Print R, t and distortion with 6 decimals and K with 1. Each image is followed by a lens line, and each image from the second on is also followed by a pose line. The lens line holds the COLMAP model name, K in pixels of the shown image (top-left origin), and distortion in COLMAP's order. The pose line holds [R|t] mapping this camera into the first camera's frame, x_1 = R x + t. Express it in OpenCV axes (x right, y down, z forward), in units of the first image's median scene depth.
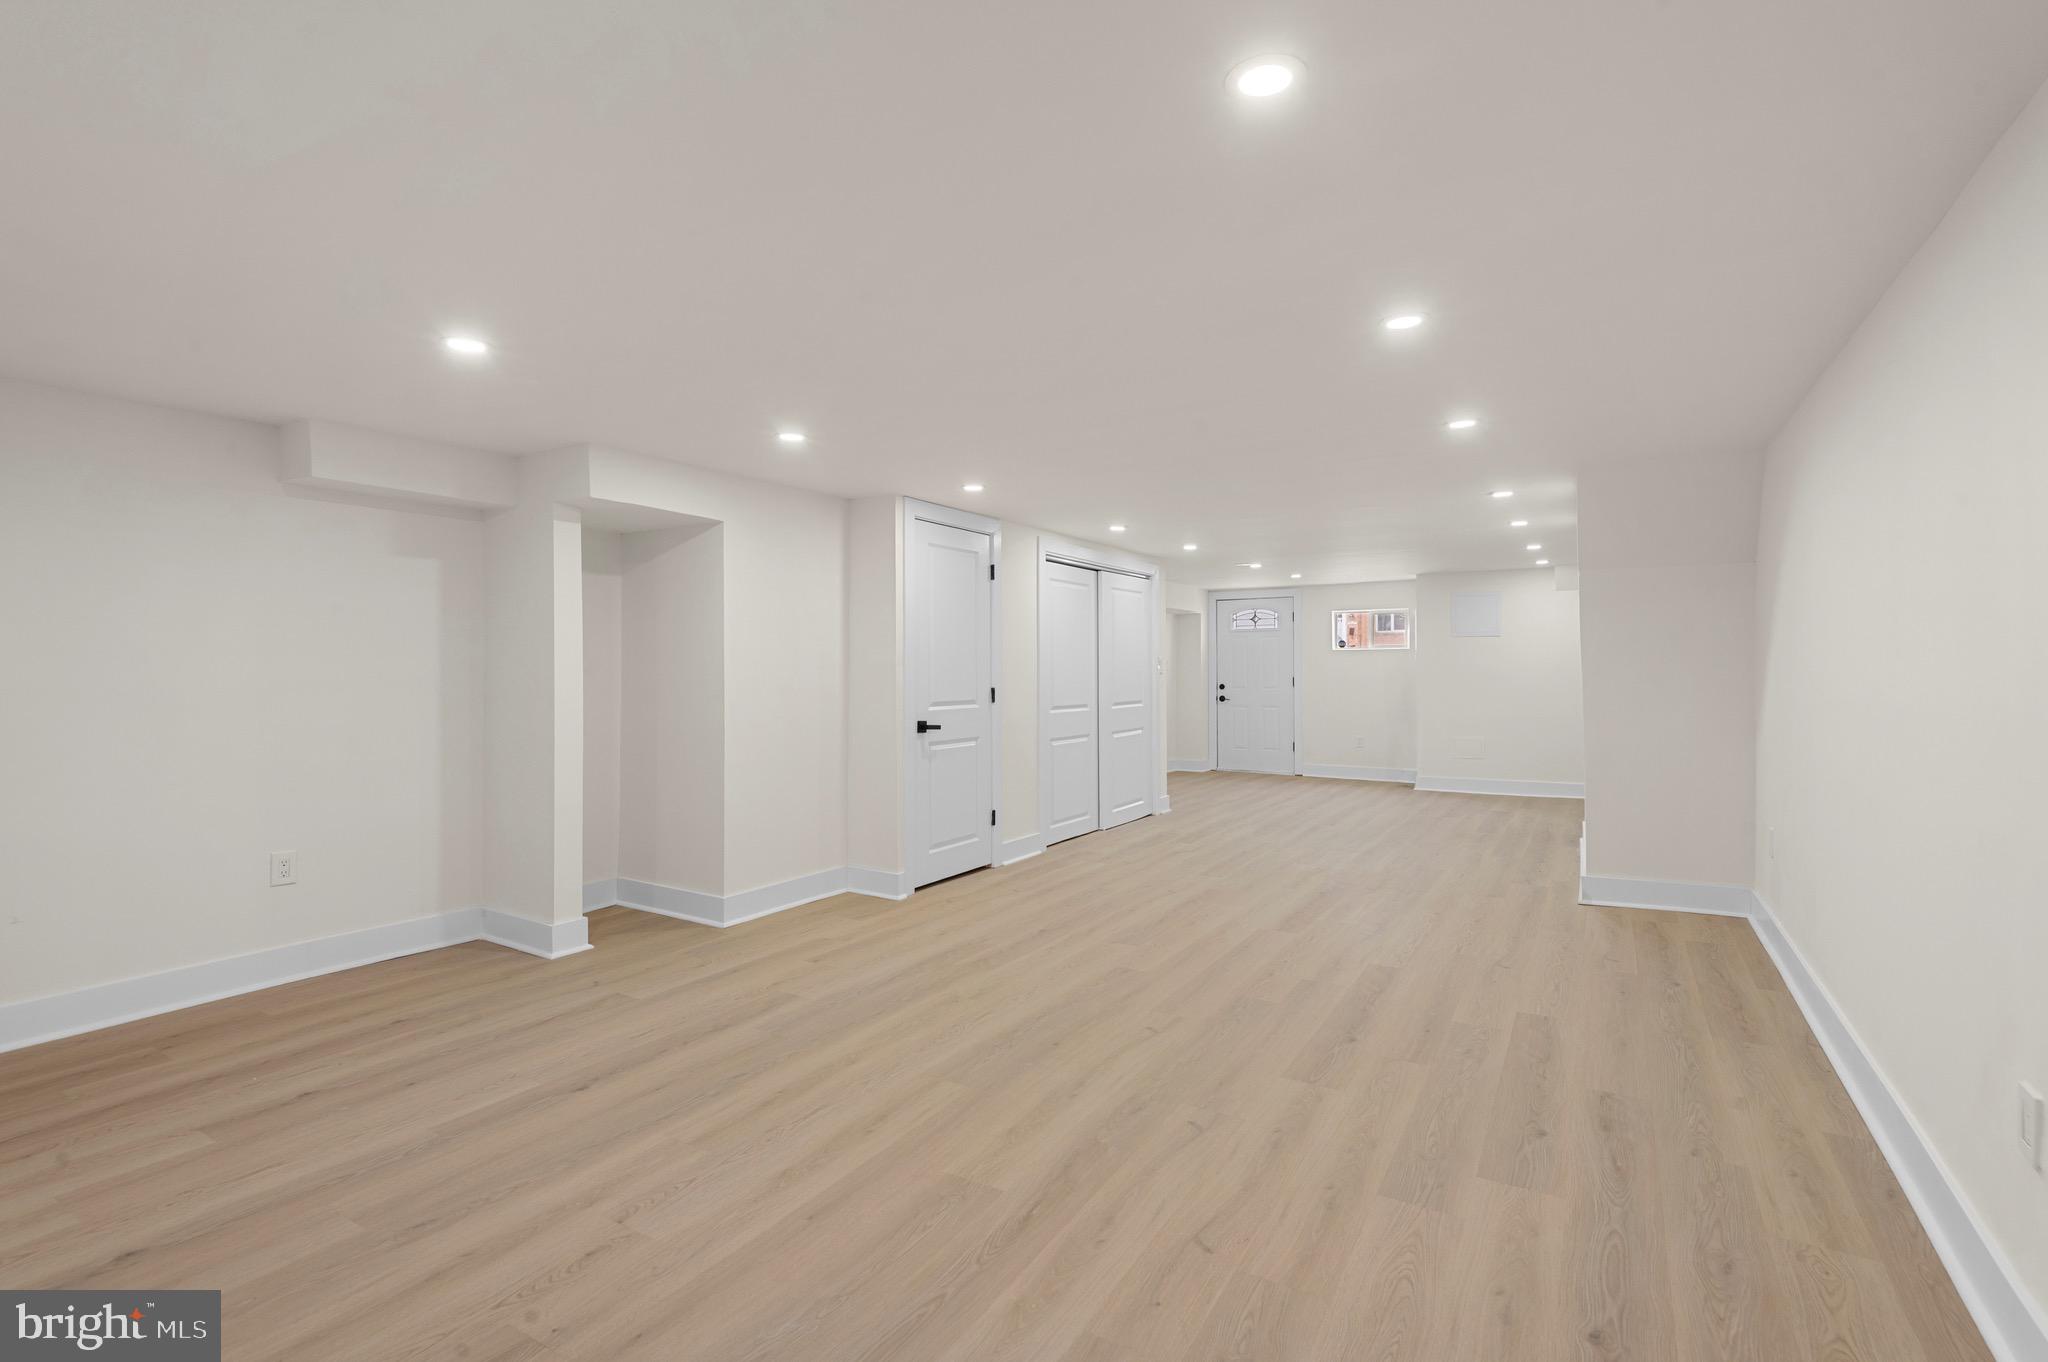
lens RADIAL K [[937.4, 0, 1025.7], [0, 937.4, 625.0], [0, 0, 1]] dist [0.017021, -0.014031]
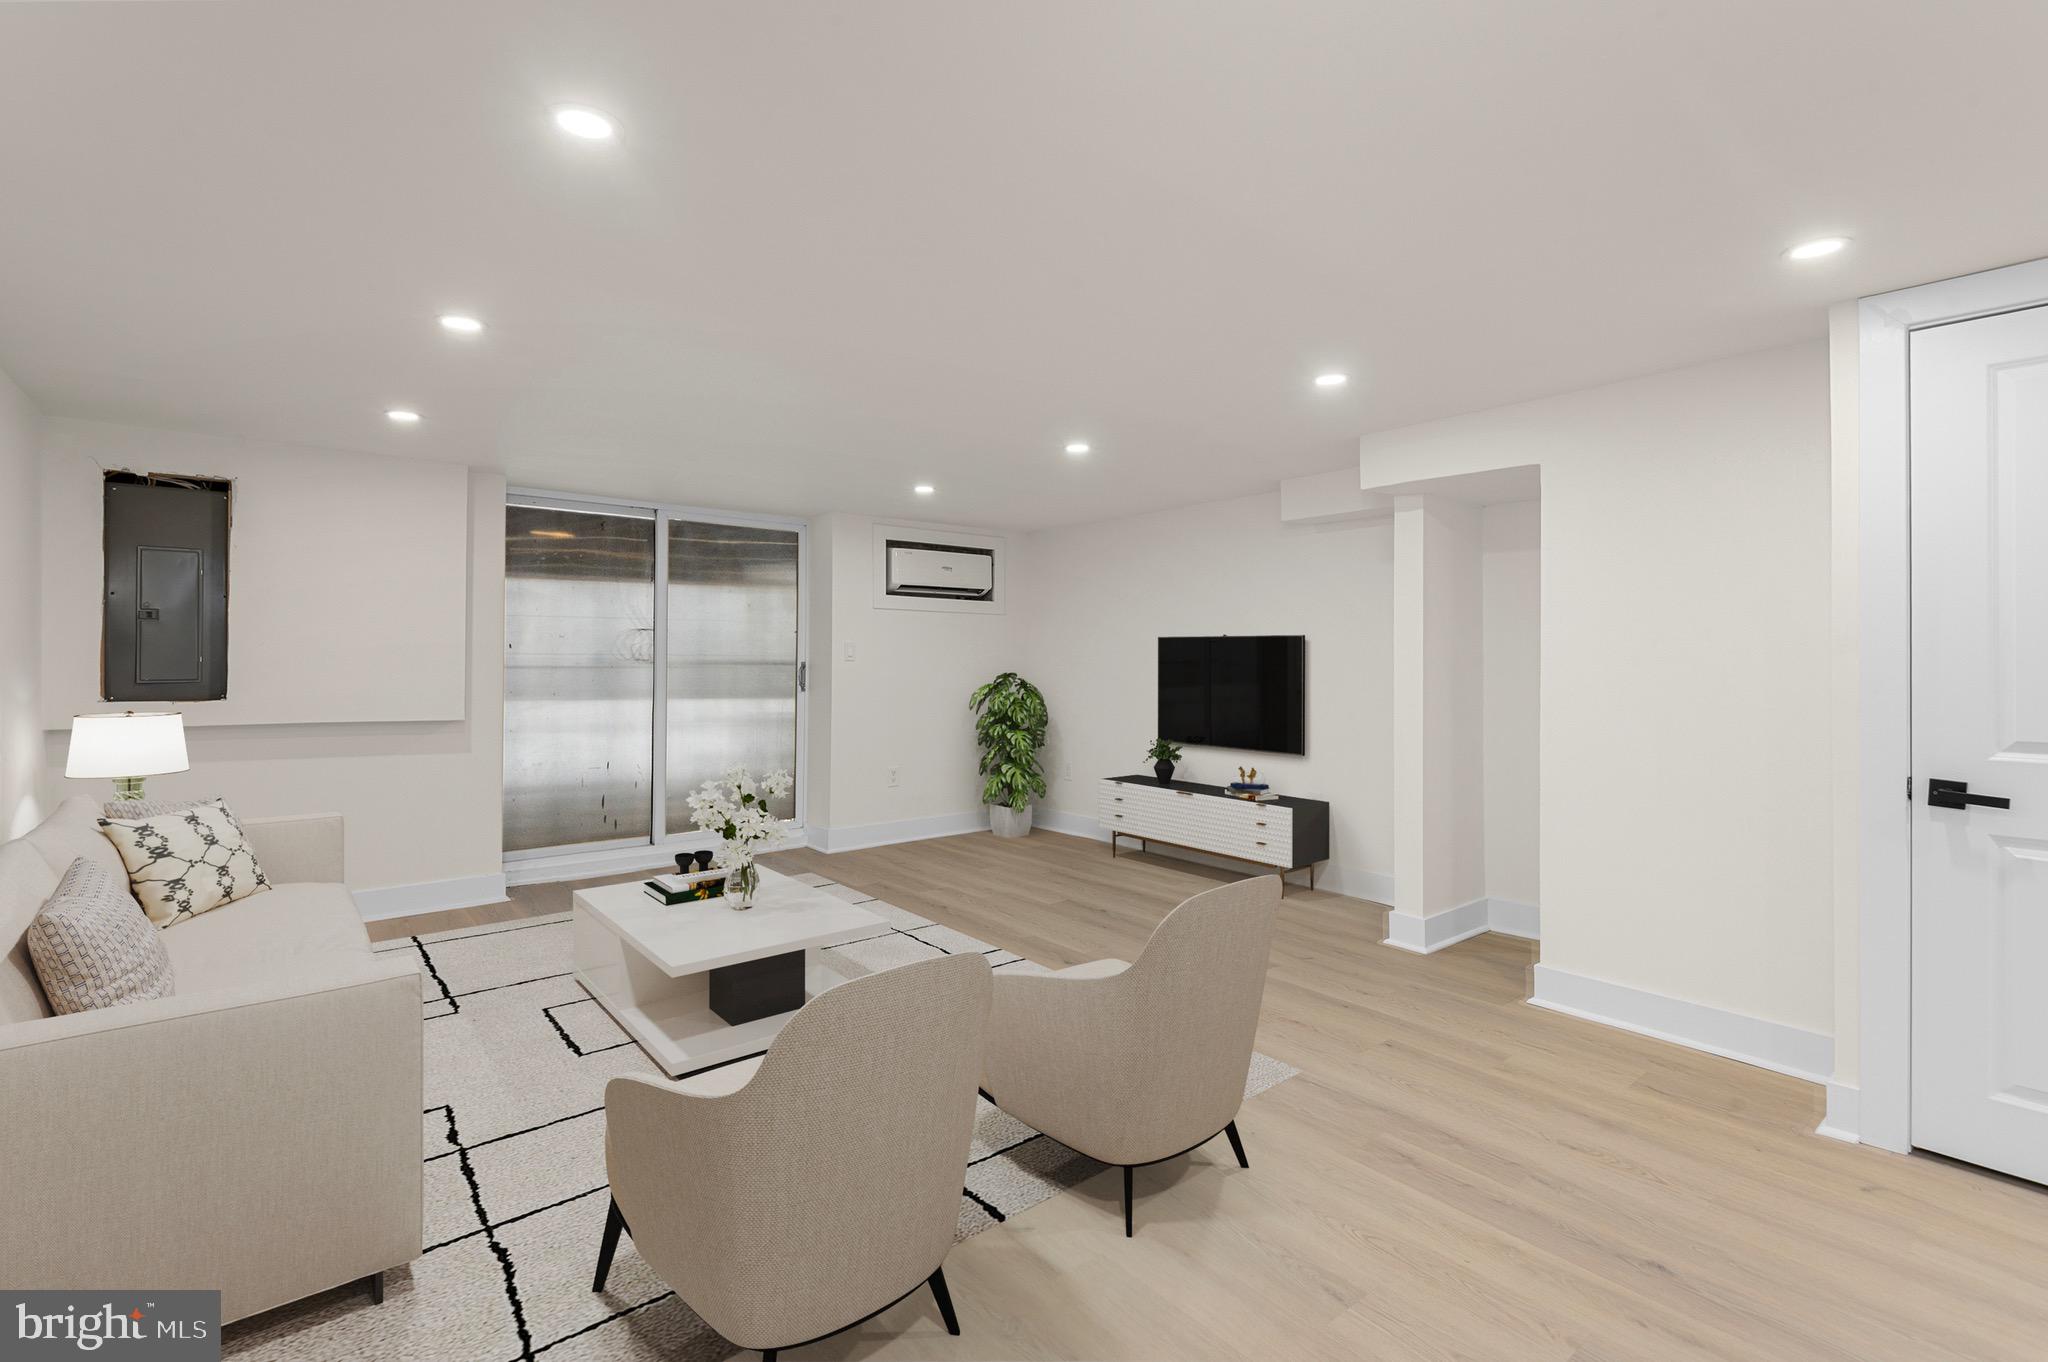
lens RADIAL K [[937.4, 0, 1025.7], [0, 937.4, 625.0], [0, 0, 1]] dist [0.017021, -0.014031]
pose [[-0.343949, -0.029636, -0.938521, 0.447452], [0.047210, 0.997692, -0.048806, 0.030502], [0.937801, -0.061095, -0.341756, 0.744637]]
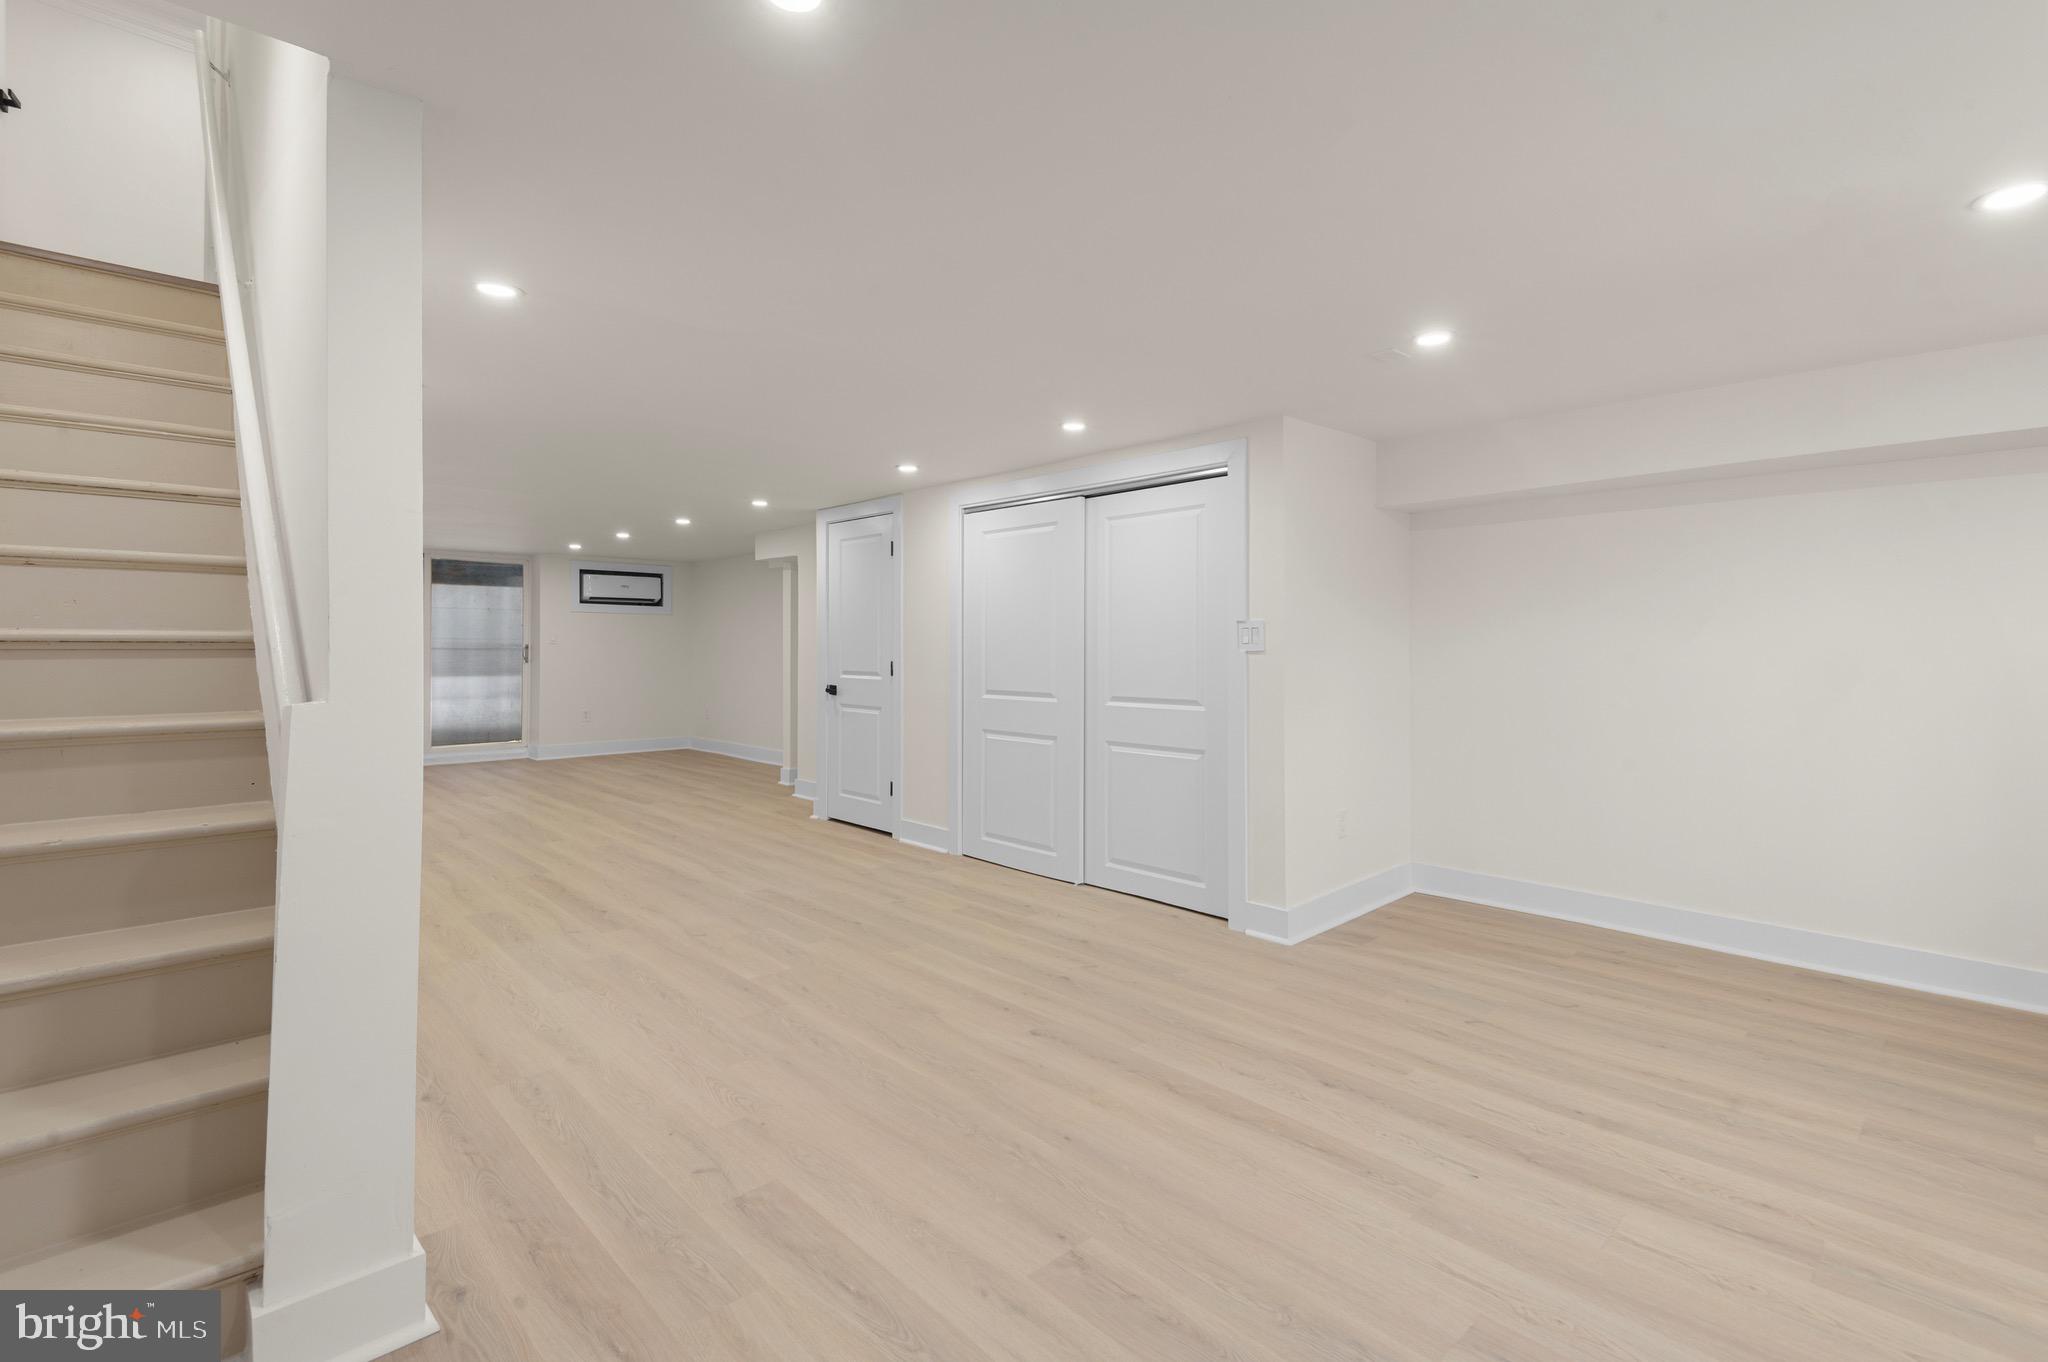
lens RADIAL K [[937.4, 0, 1025.7], [0, 937.4, 625.0], [0, 0, 1]] dist [0.017021, -0.014031]
pose [[-0.267644, -0.023569, -0.963230, 1.008842], [0.040598, 0.998537, -0.035714, 0.077065], [0.962662, -0.048664, -0.266295, 1.567757]]
